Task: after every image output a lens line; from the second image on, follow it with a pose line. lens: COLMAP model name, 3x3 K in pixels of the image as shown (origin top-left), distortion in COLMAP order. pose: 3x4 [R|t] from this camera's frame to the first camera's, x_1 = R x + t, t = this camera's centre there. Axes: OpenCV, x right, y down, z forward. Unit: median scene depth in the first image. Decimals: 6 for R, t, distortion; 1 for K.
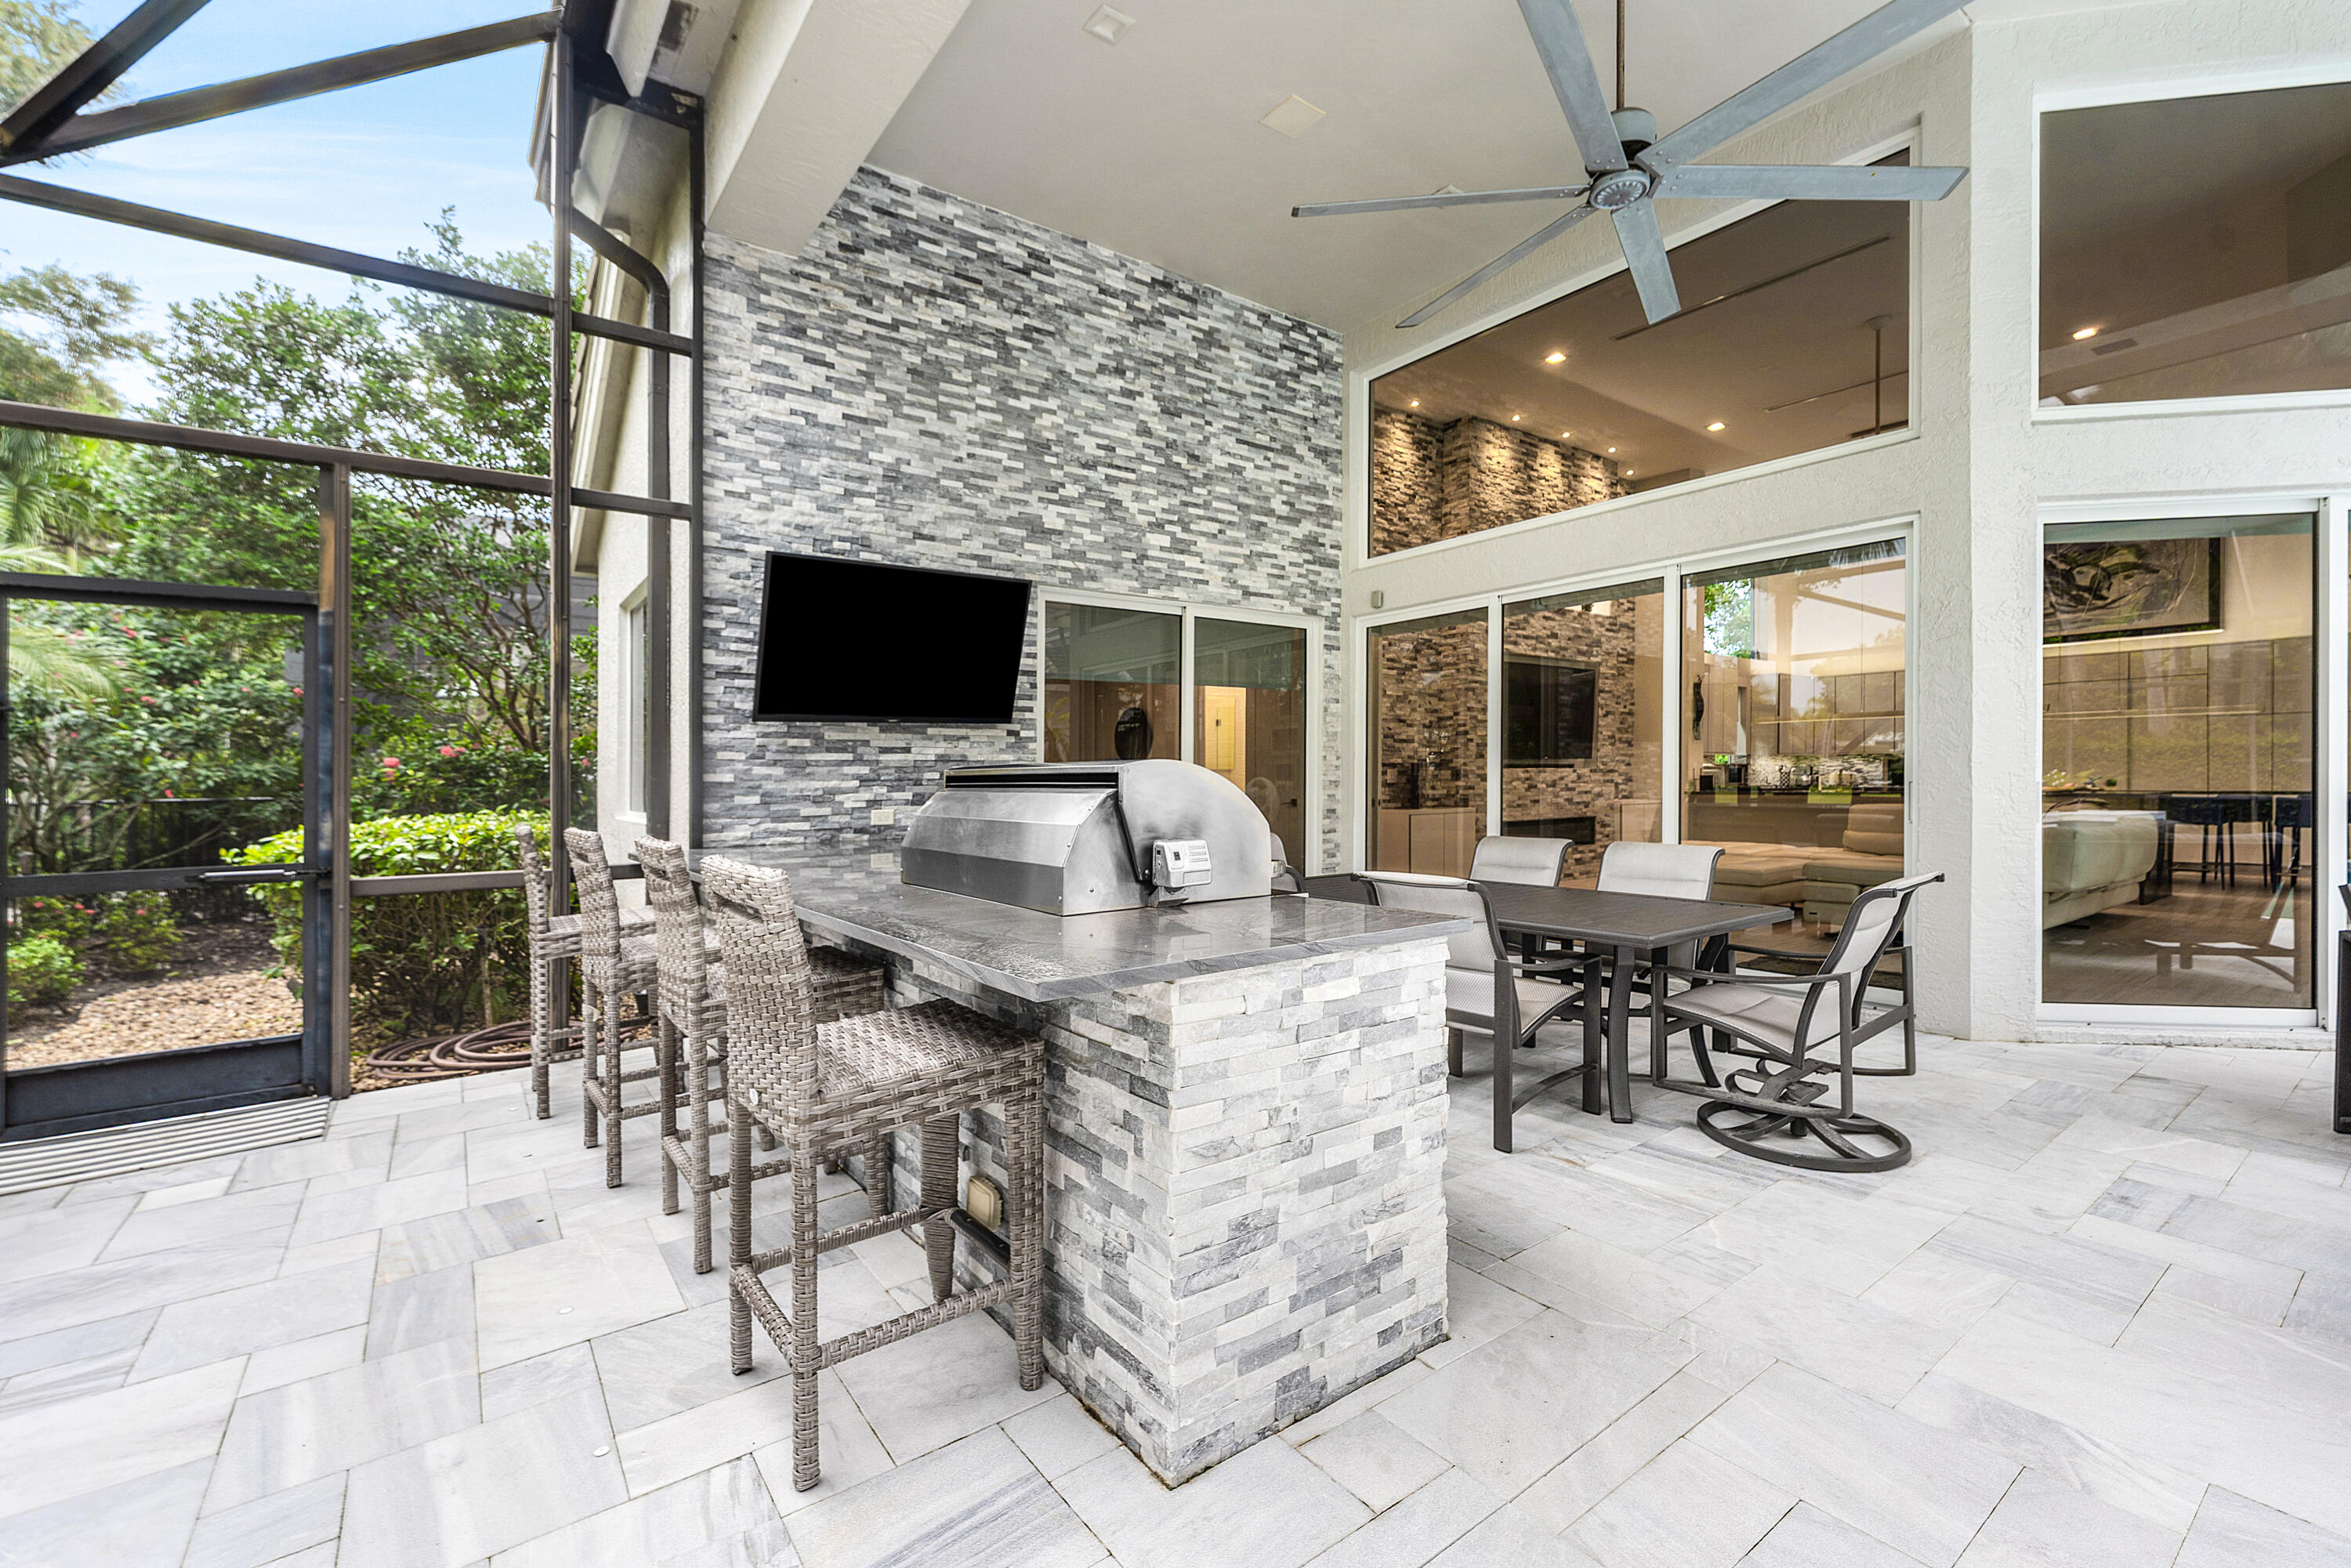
lens RADIAL K [[999.5, 0, 1174.3], [0, 999.5, 773.5], [0, 0, 1]] dist [0.000890, 0.000307]
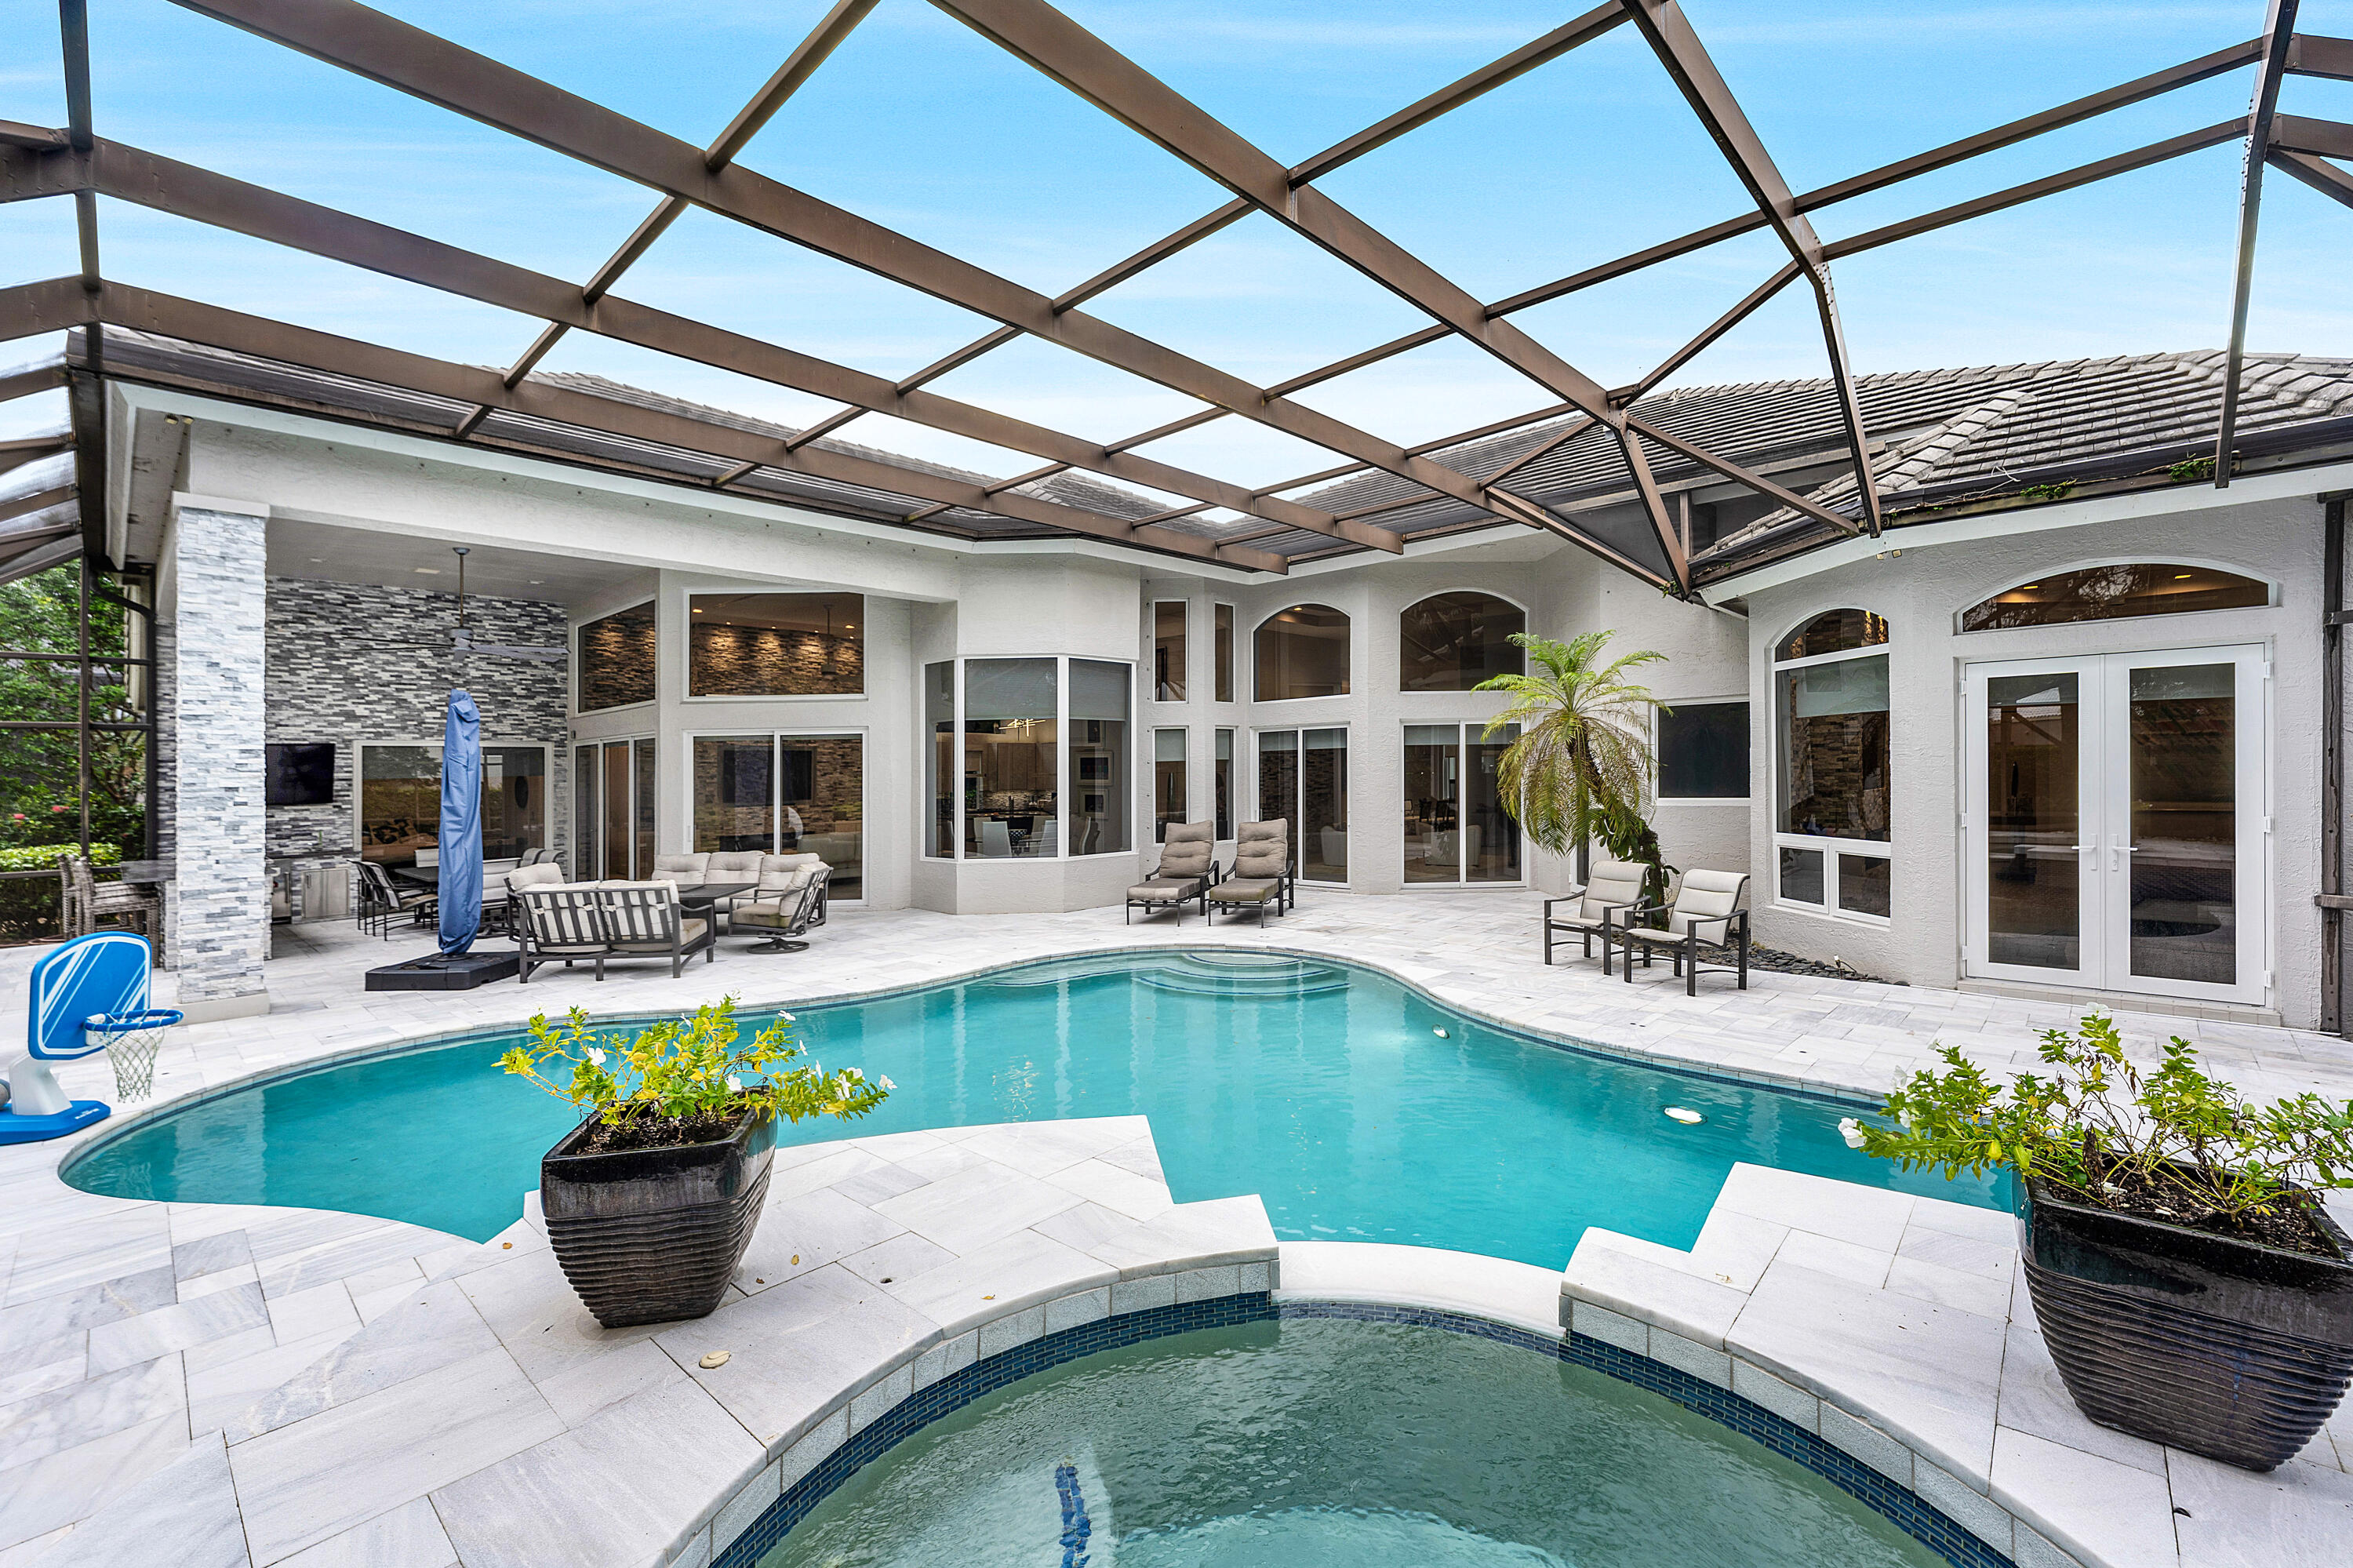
lens RADIAL K [[995.8, 0, 1176.5], [0, 995.8, 784.0], [0, 0, 1]] dist [0.001065, 0.000465]
pose [[0.982792, -0.009579, 0.184469, 1.323421], [0.008487, 0.999941, 0.006712, -0.089987], [-0.184523, -0.005031, 0.982815, -1.627318]]
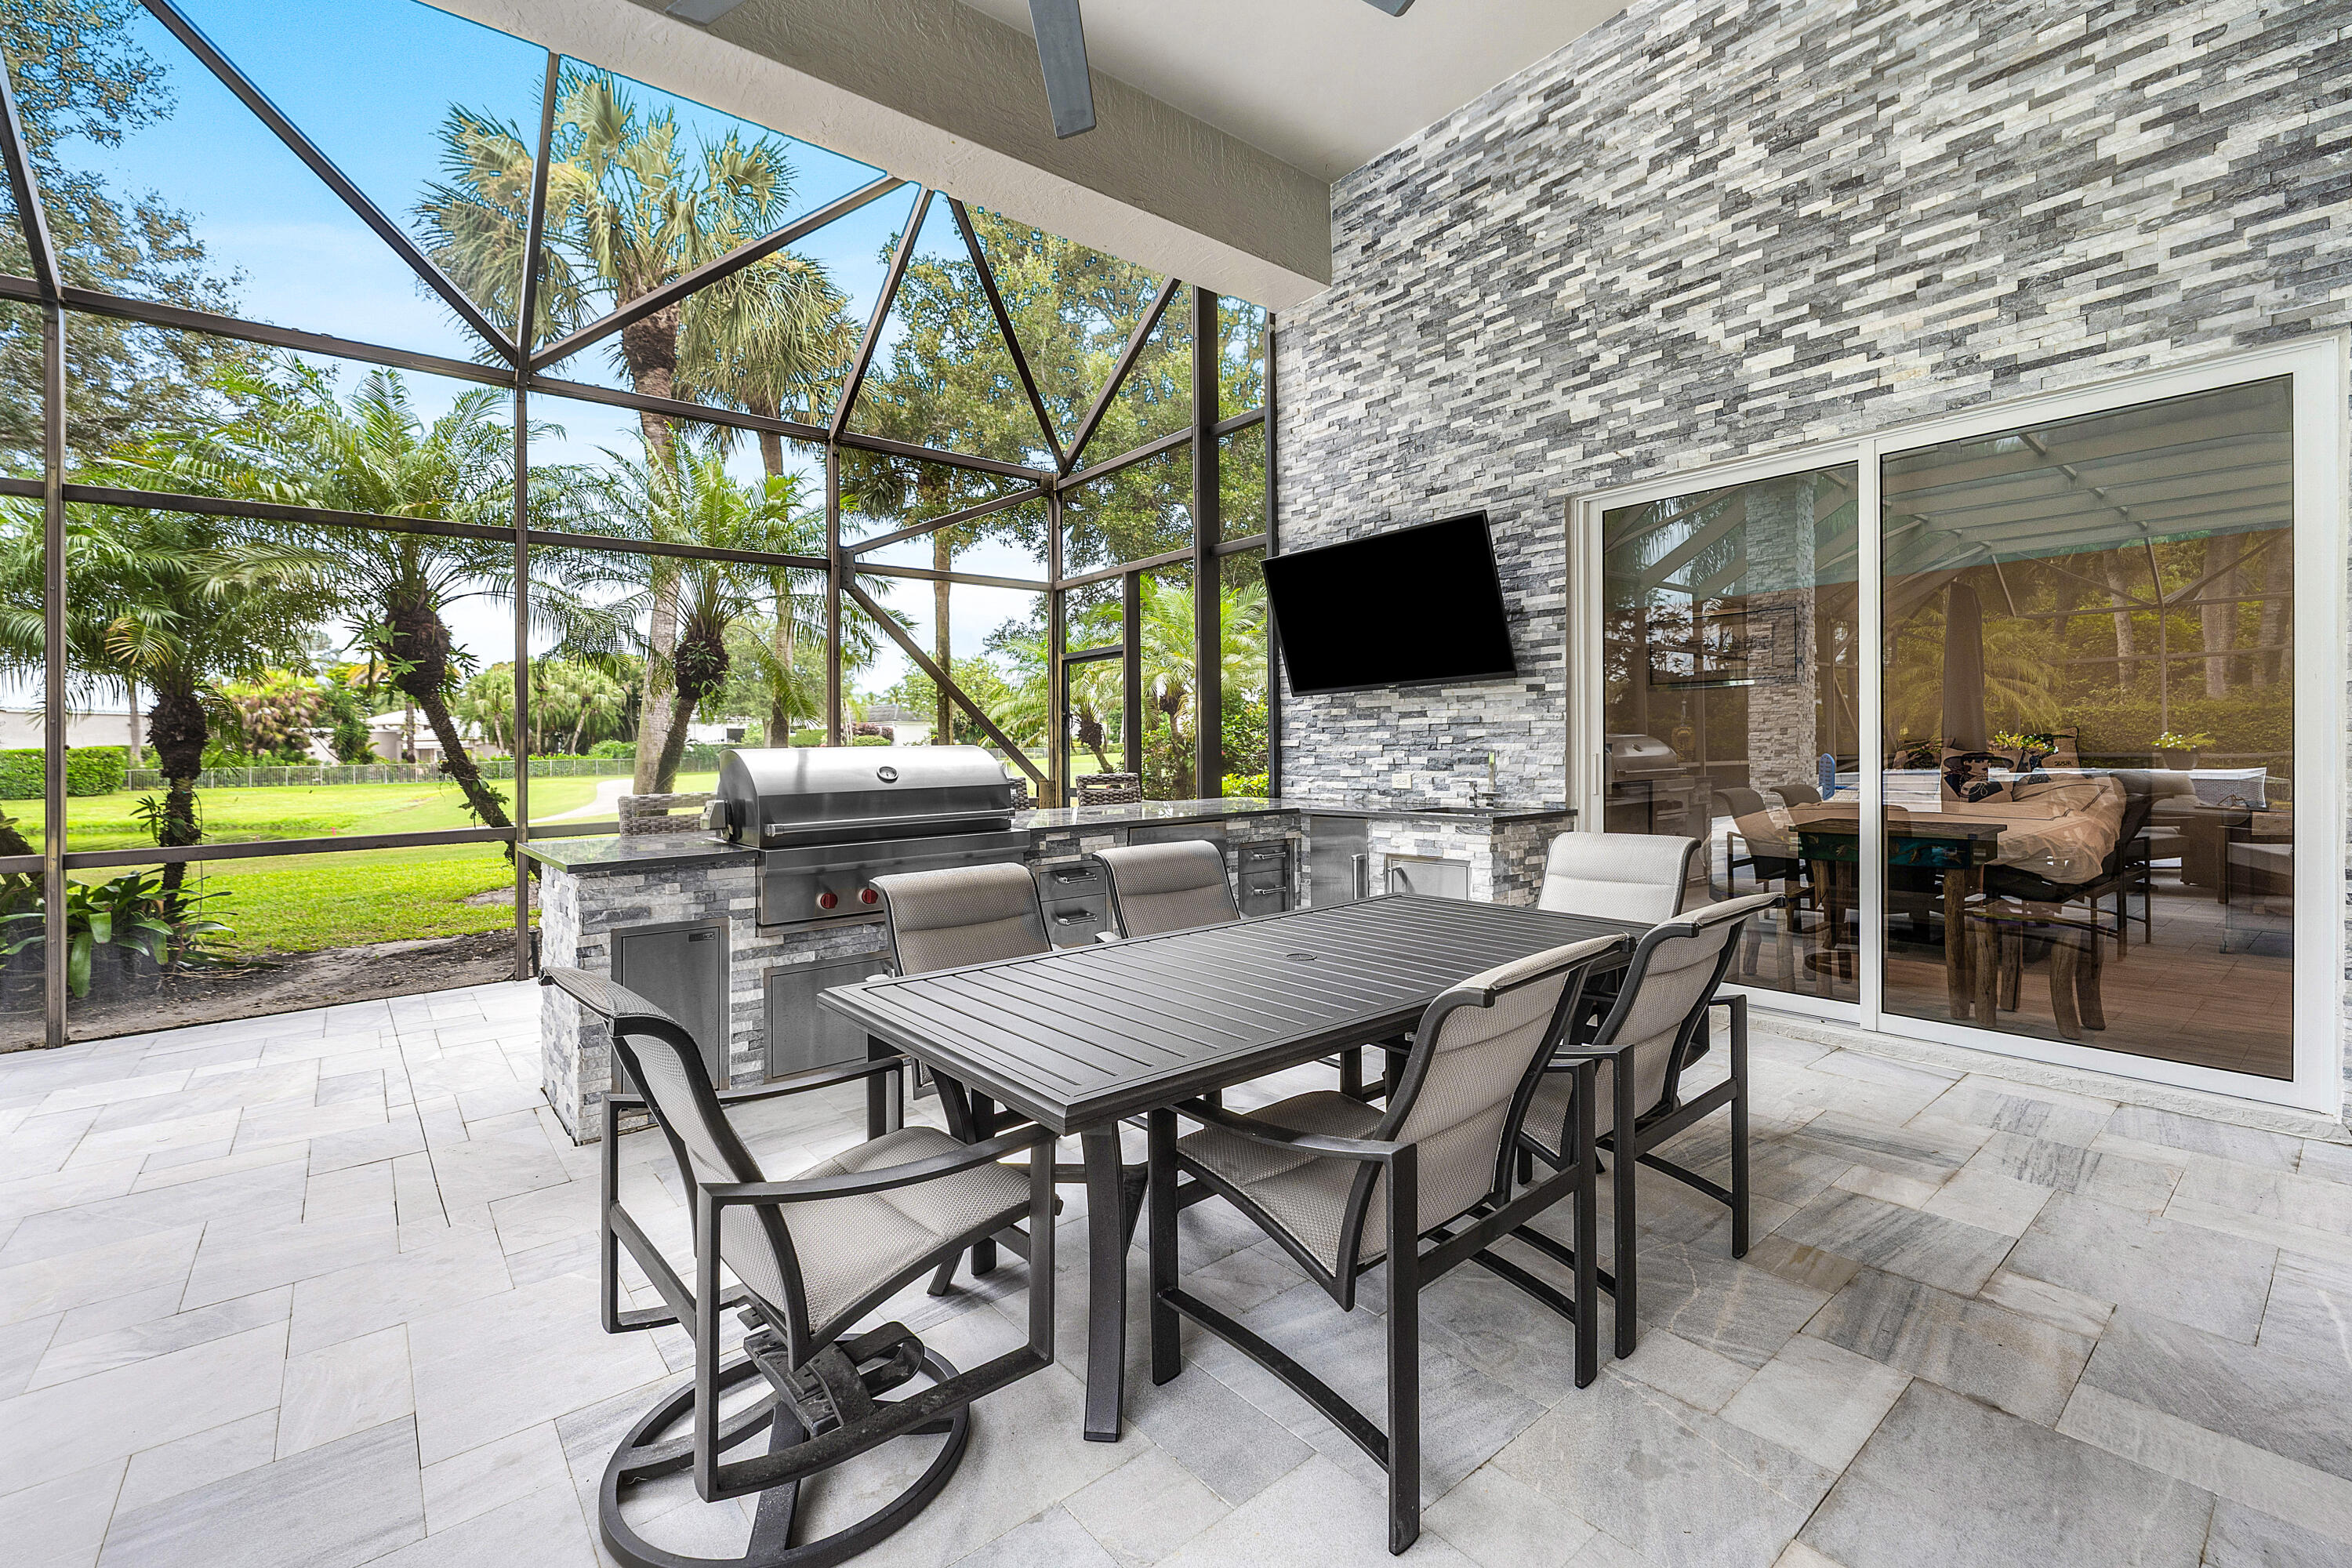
lens RADIAL K [[1005.3, 0, 1183.3], [0, 1005.3, 716.4], [0, 0, 1]] dist [-0.000176, 0.000249]
pose [[0.054469, -0.017447, -0.998363, 0.656118], [0.023434, 0.999594, -0.016190, -0.009736], [0.998240, -0.022514, 0.054856, 0.659553]]
